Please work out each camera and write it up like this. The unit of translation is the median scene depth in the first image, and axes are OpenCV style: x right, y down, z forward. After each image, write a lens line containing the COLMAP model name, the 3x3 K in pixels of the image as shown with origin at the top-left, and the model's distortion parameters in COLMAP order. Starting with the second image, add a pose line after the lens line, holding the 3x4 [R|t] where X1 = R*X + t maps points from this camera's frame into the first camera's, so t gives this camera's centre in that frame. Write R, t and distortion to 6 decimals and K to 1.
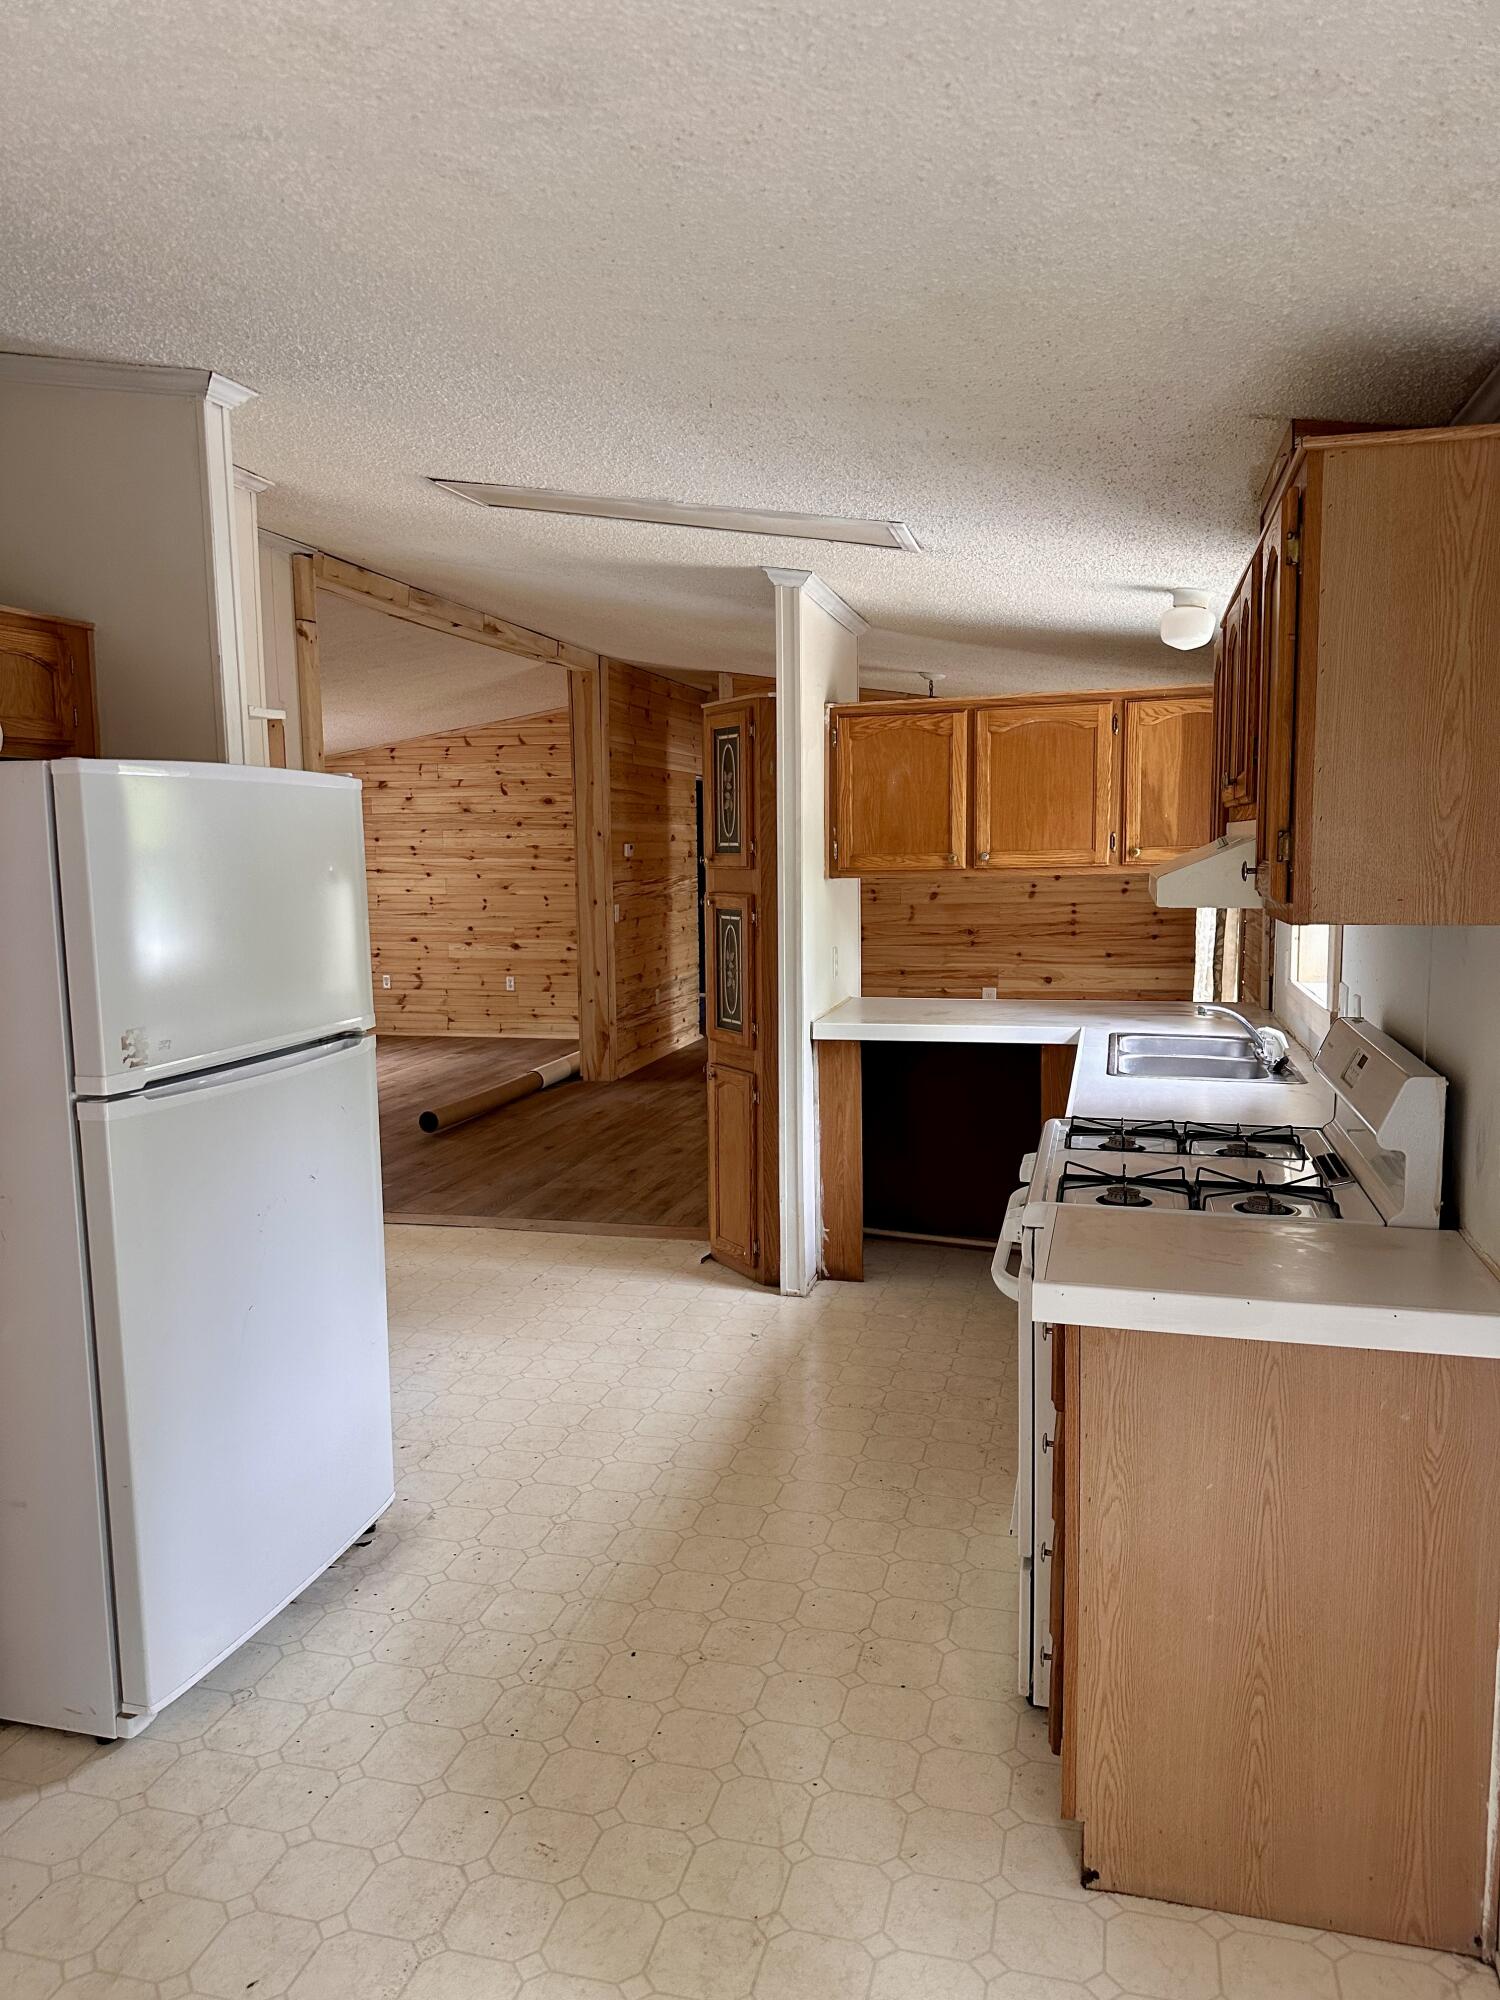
lens RADIAL K [[1407.9, 0, 757.8], [0, 1407.9, 1009.5], [0, 0, 1]] dist [0.086714, -0.026247]
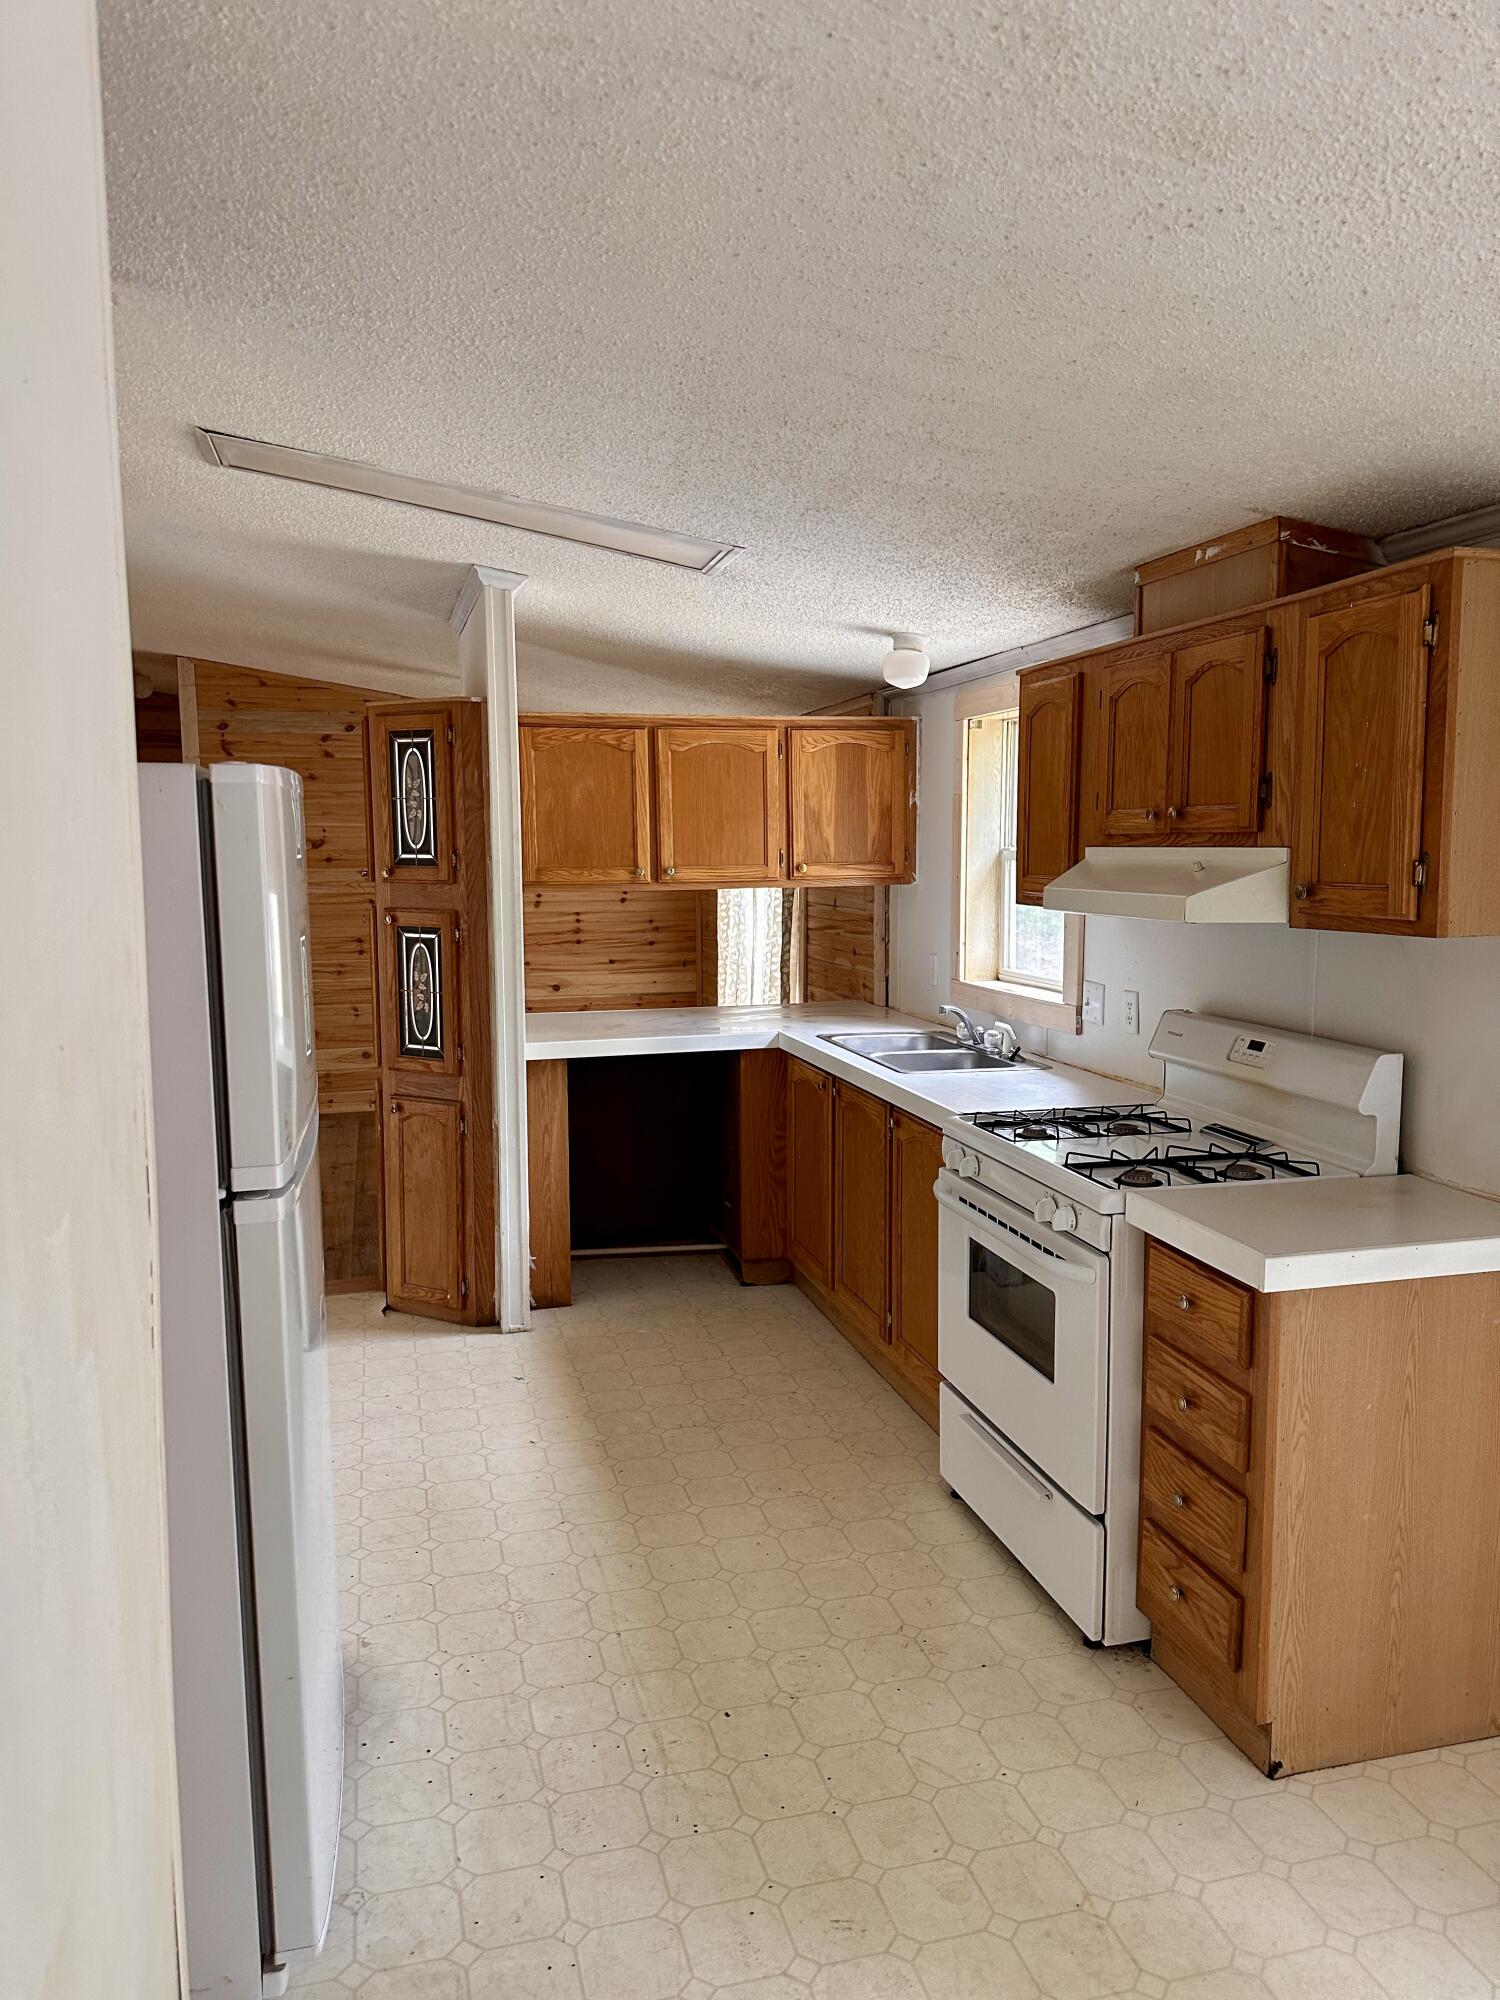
lens RADIAL K [[1407.9, 0, 770.3], [0, 1407.9, 995.2], [0, 0, 1]] dist [0.086714, -0.026247]
pose [[0.866820, -0.044010, 0.496675, -0.293341], [0.050206, 0.998738, 0.000875, -0.016084], [-0.496087, 0.024177, 0.867936, 0.081464]]
